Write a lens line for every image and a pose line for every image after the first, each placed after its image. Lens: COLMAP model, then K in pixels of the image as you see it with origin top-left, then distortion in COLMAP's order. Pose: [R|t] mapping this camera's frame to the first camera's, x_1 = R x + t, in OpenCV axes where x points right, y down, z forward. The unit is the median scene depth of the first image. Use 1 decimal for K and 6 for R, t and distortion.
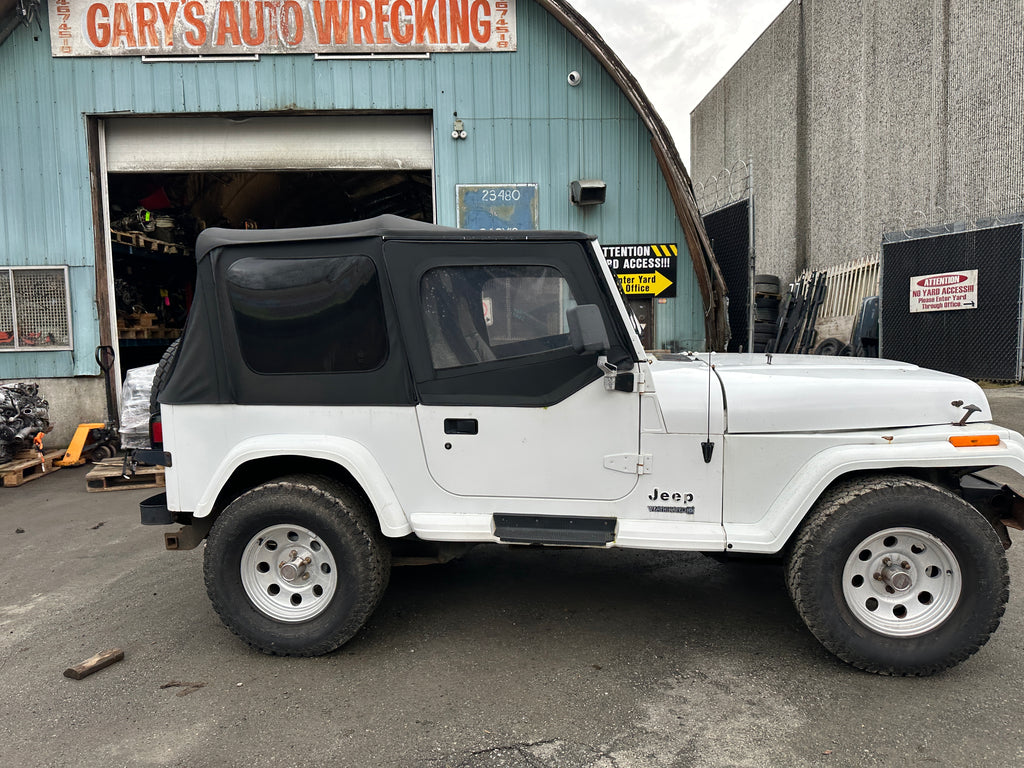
lens RADIAL K [[720.1, 0, 516.3], [0, 720.1, 395.0], [0, 0, 1]] dist [0.029141, -0.035363]
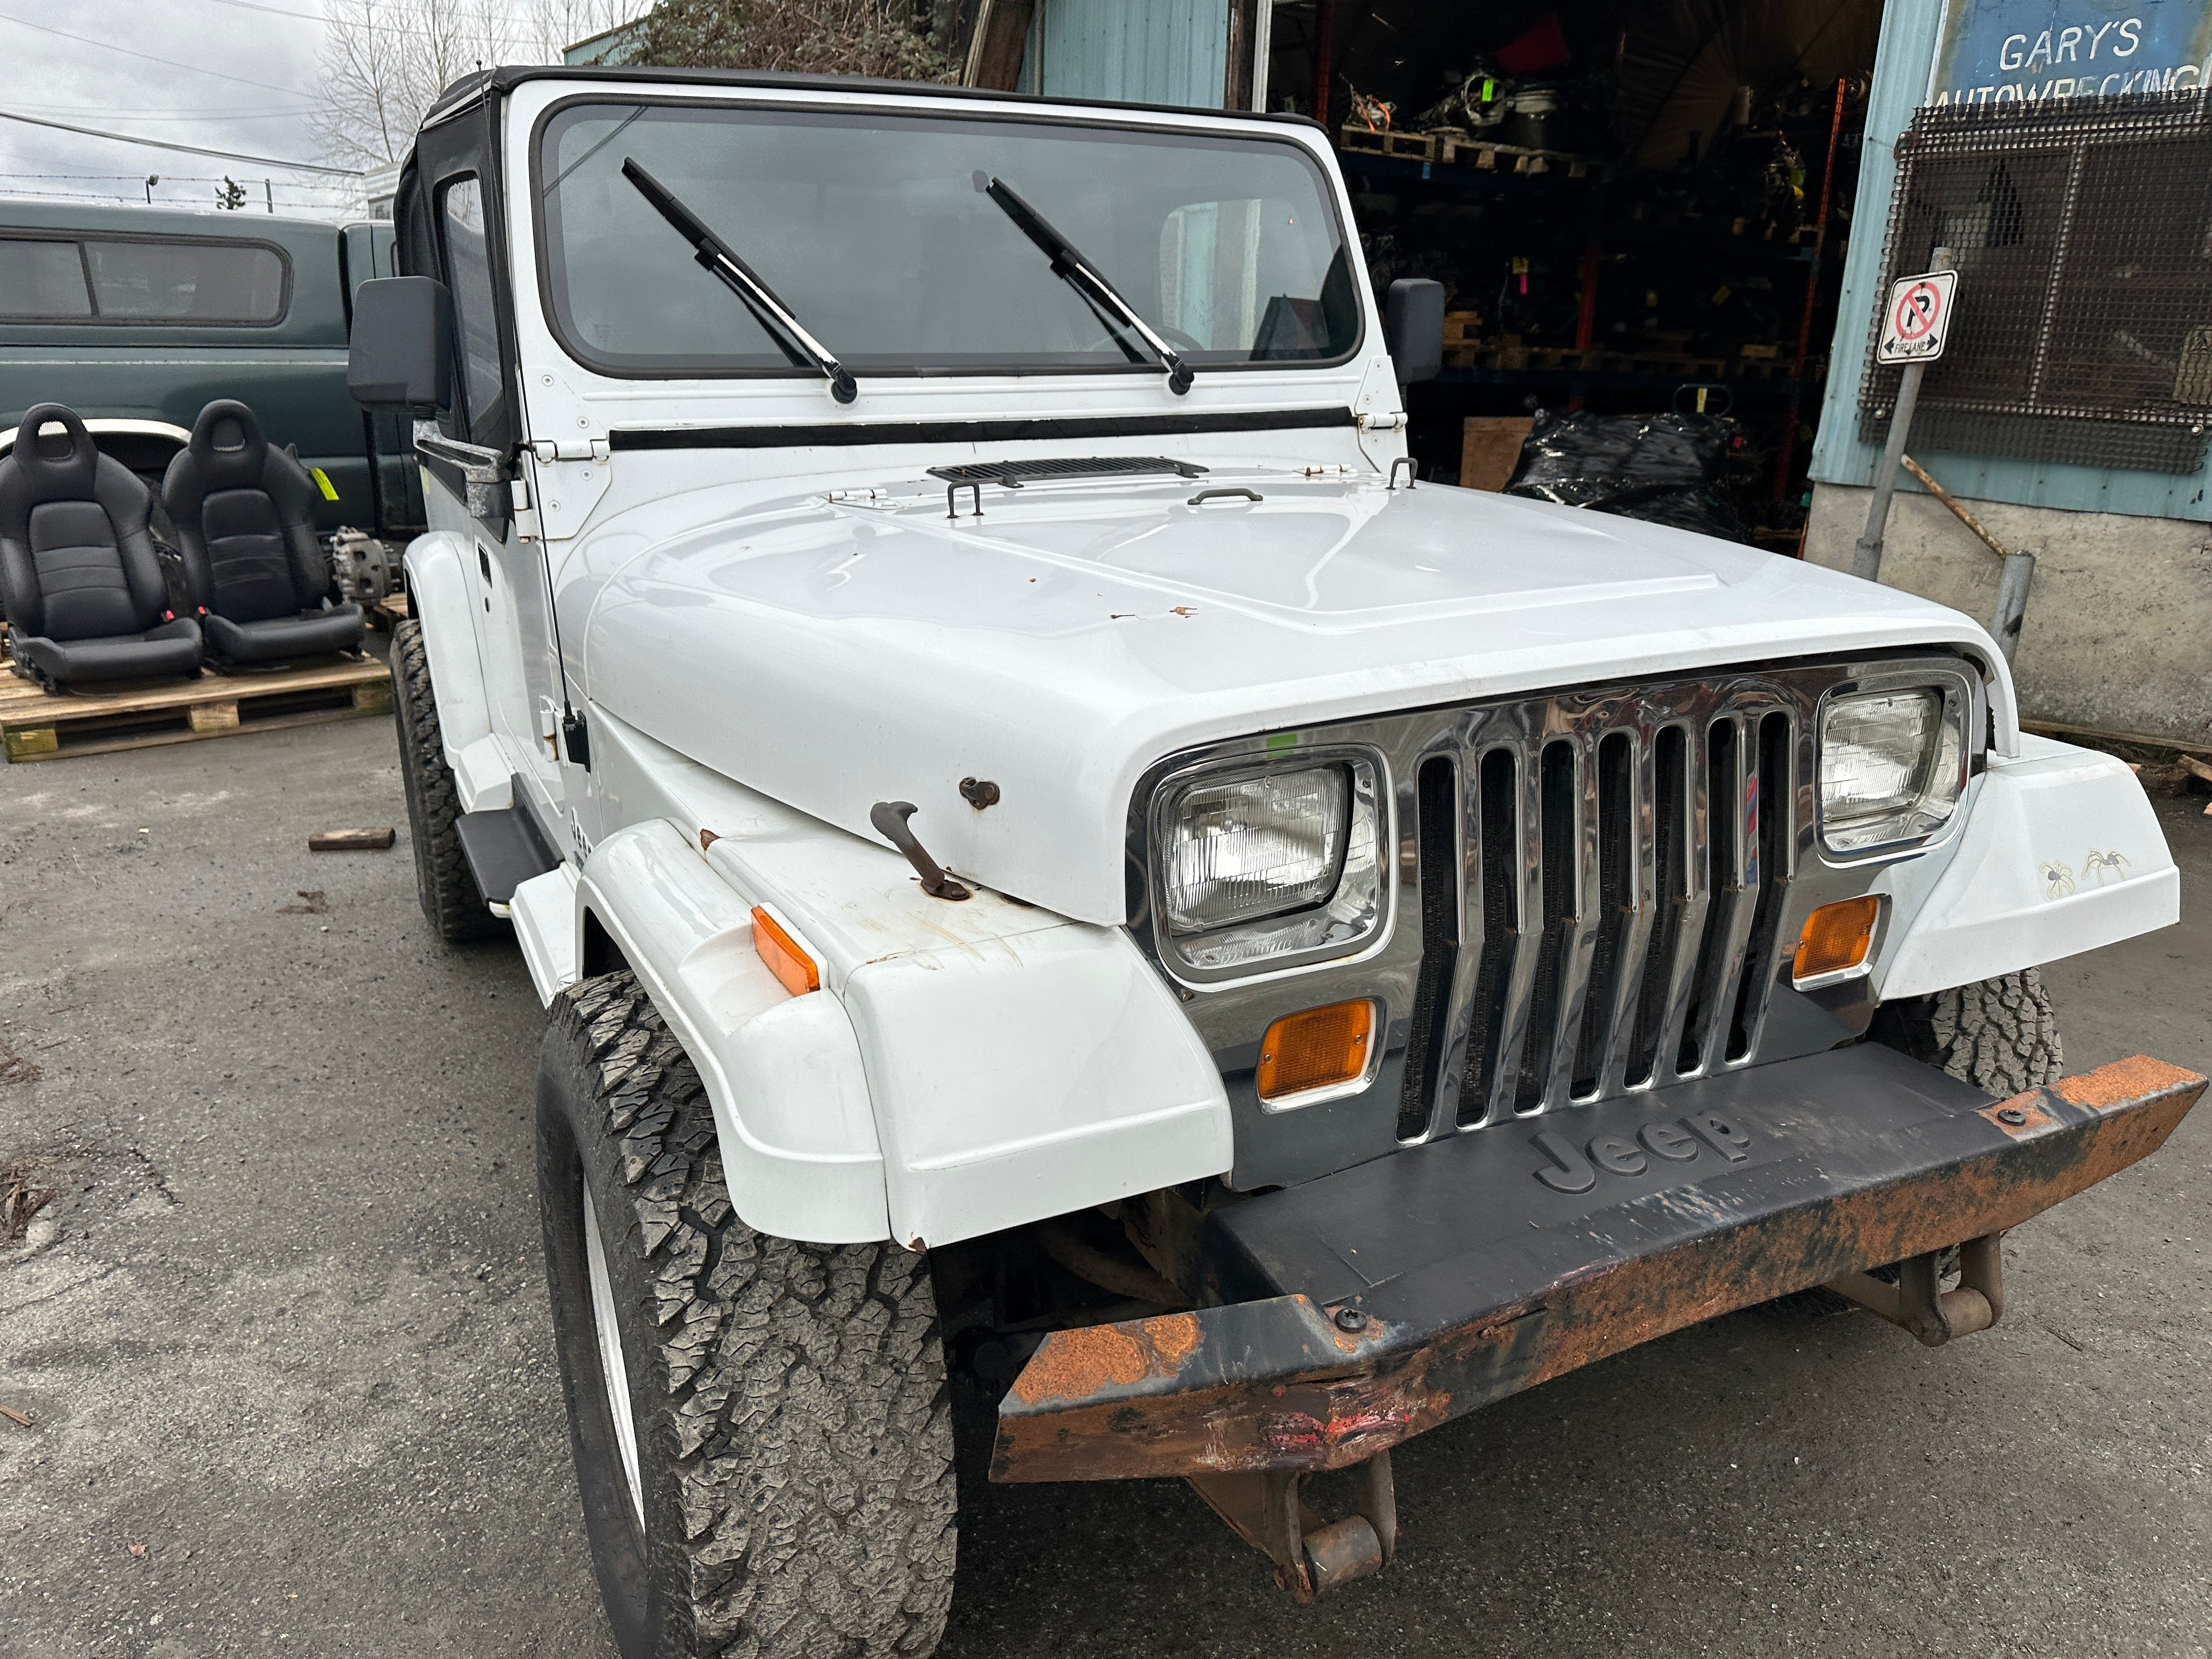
lens RADIAL K [[1555.5, 0, 1111.5], [0, 1555.5, 829.6], [0, 0, 1]] dist [0.029141, -0.035363]
pose [[0.559438, 0.275876, -0.781614, 0.366839], [-0.110718, 0.959407, 0.259383, -0.036522], [0.821444, -0.058570, 0.567274, 0.290957]]
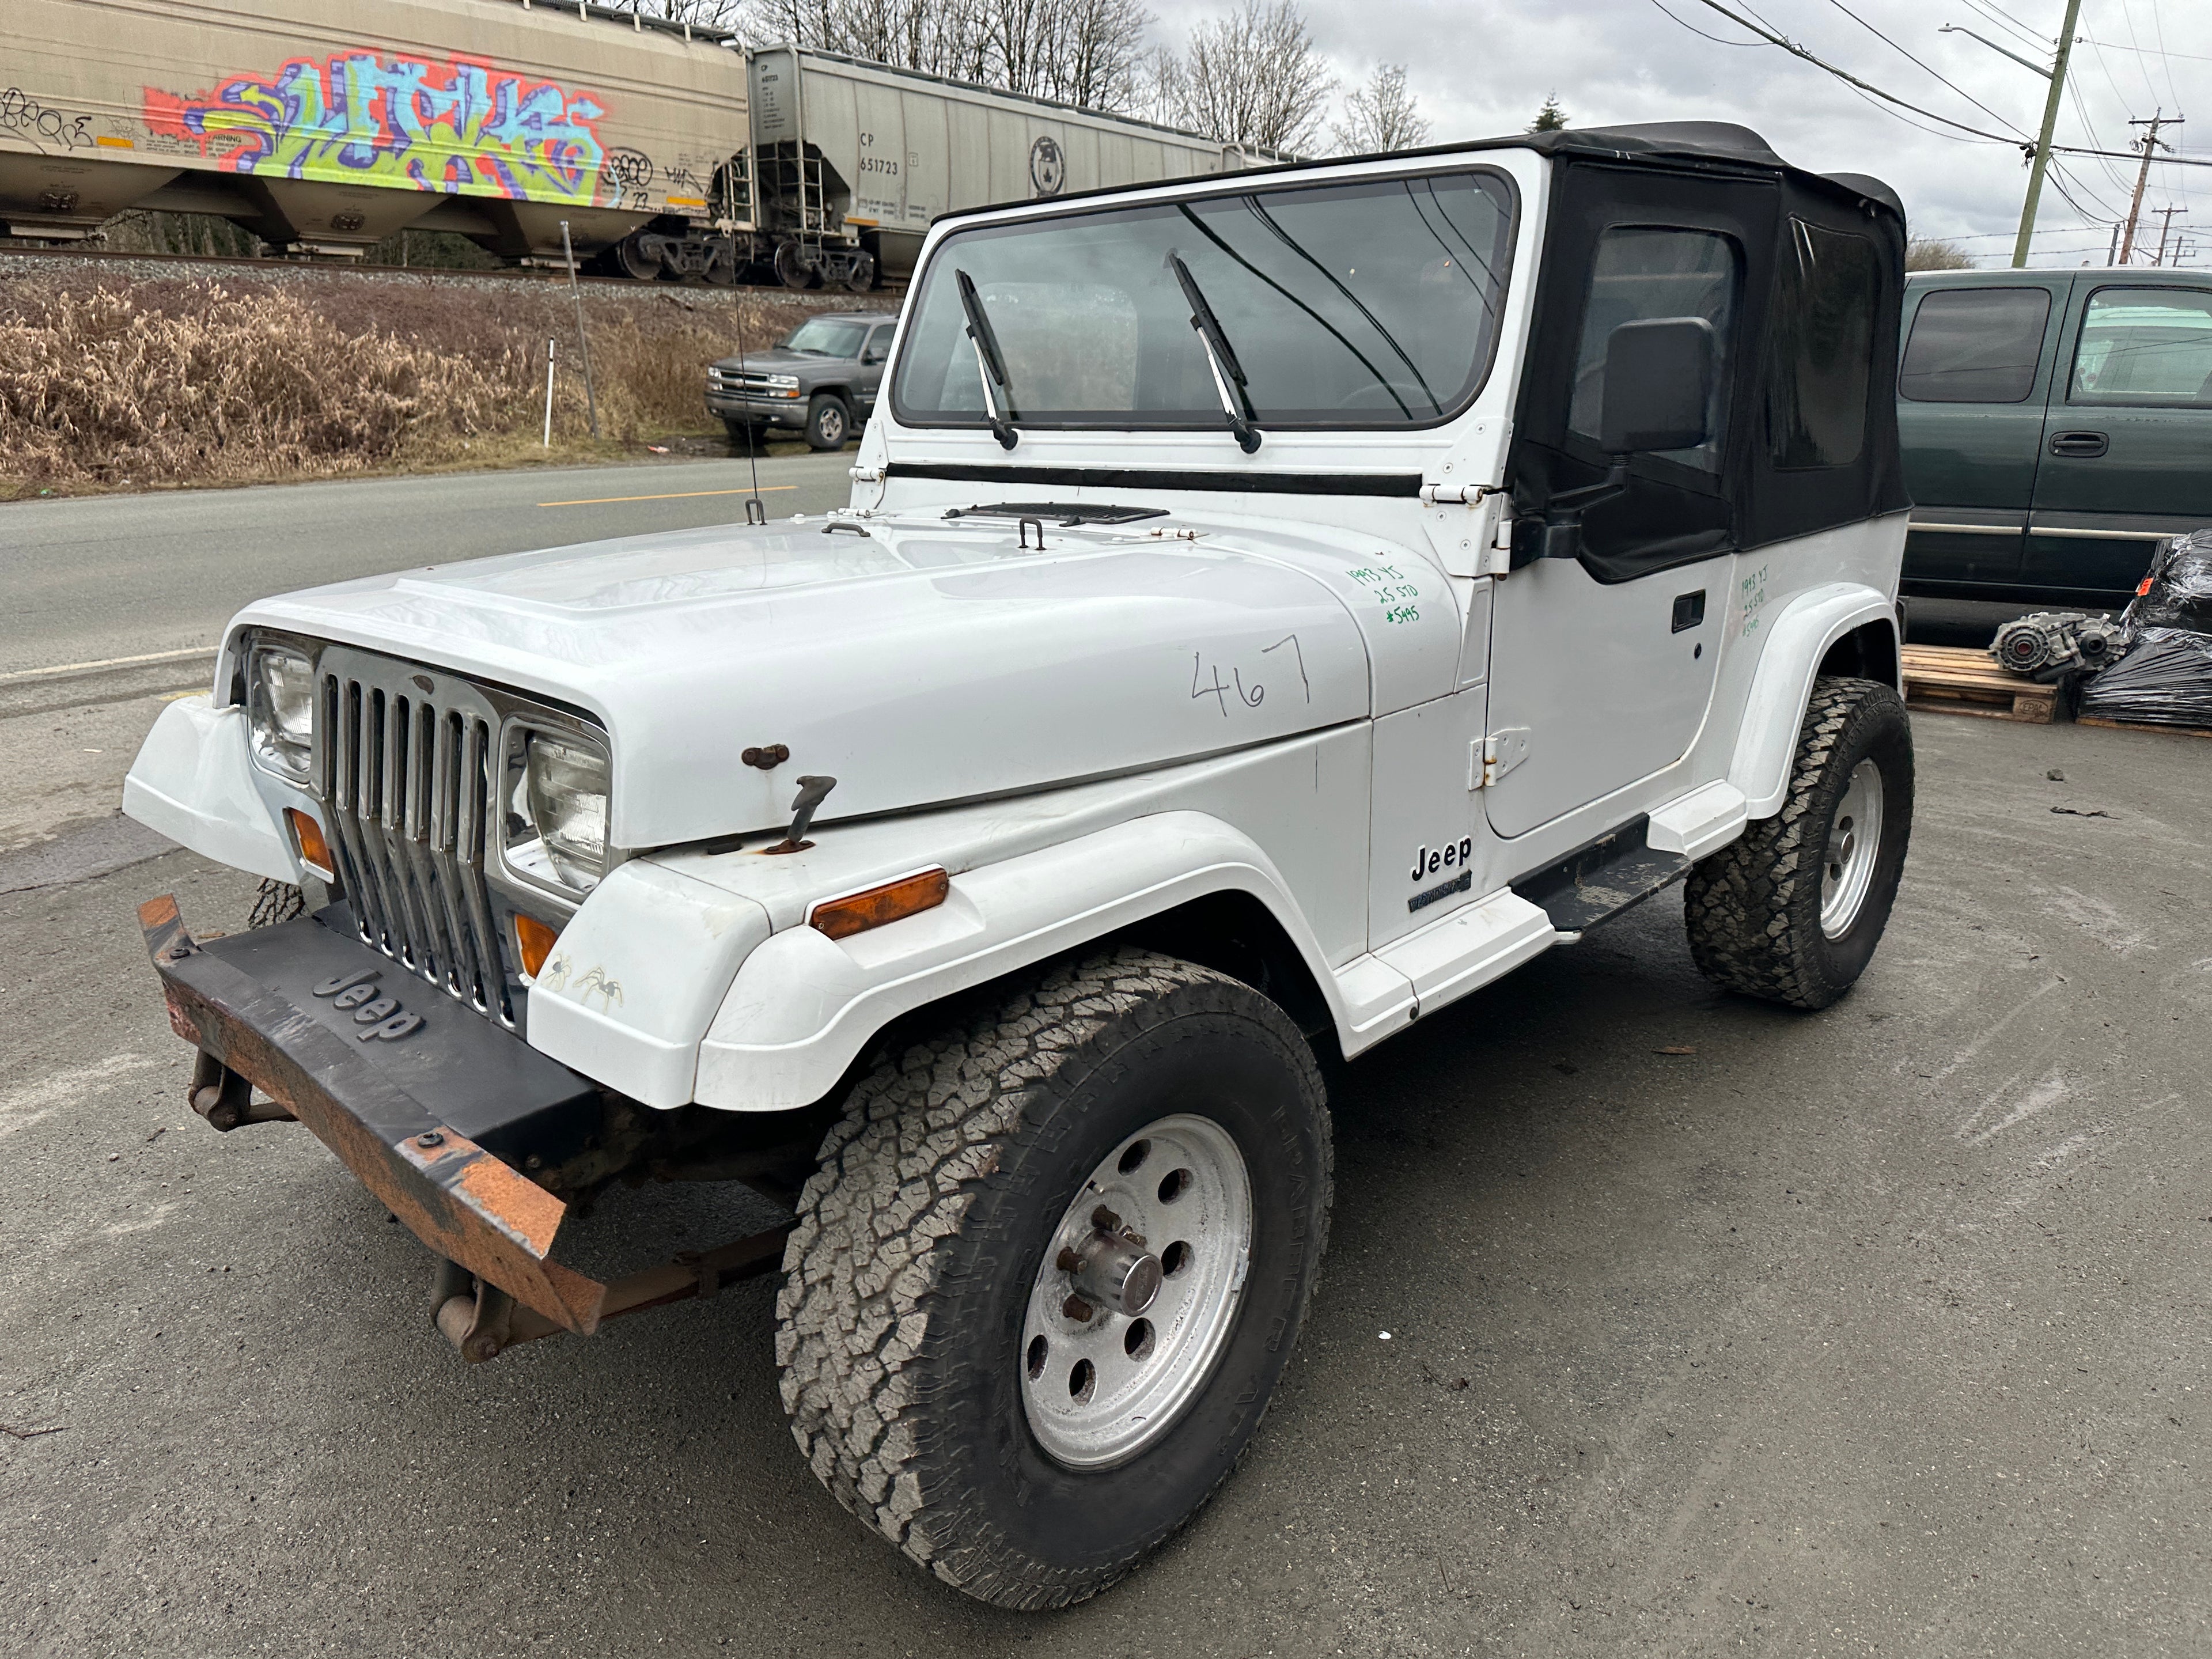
lens RADIAL K [[1555.5, 0, 1115.4], [0, 1555.5, 841.9], [0, 0, 1]] dist [0.029141, -0.035363]
pose [[-0.584115, 0.256071, -0.770219, 0.383850], [-0.072670, 0.928620, 0.363845, -0.083957], [0.808411, 0.268499, -0.523812, 0.679386]]
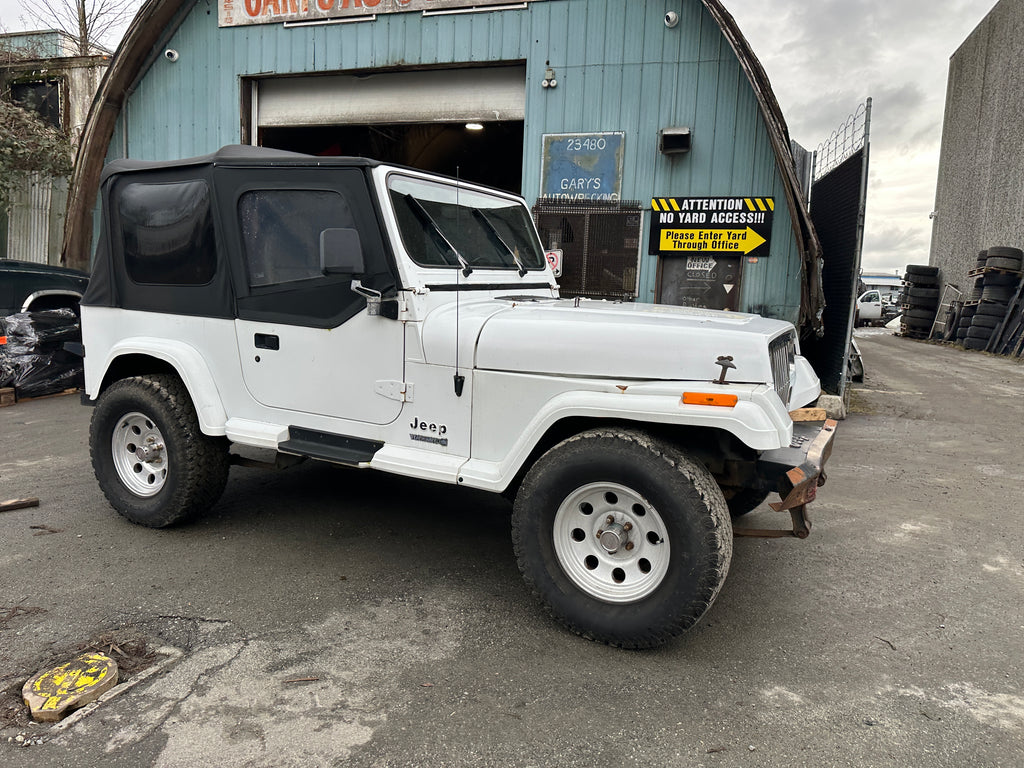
lens RADIAL K [[720.1, 0, 515.8], [0, 720.1, 383.5], [0, 0, 1]] dist [0.029141, -0.035363]
pose [[0.942144, 0.099192, -0.320196, 0.243390], [-0.088531, 0.994930, 0.047721, 0.008446], [0.323306, -0.016613, 0.946149, 0.034124]]
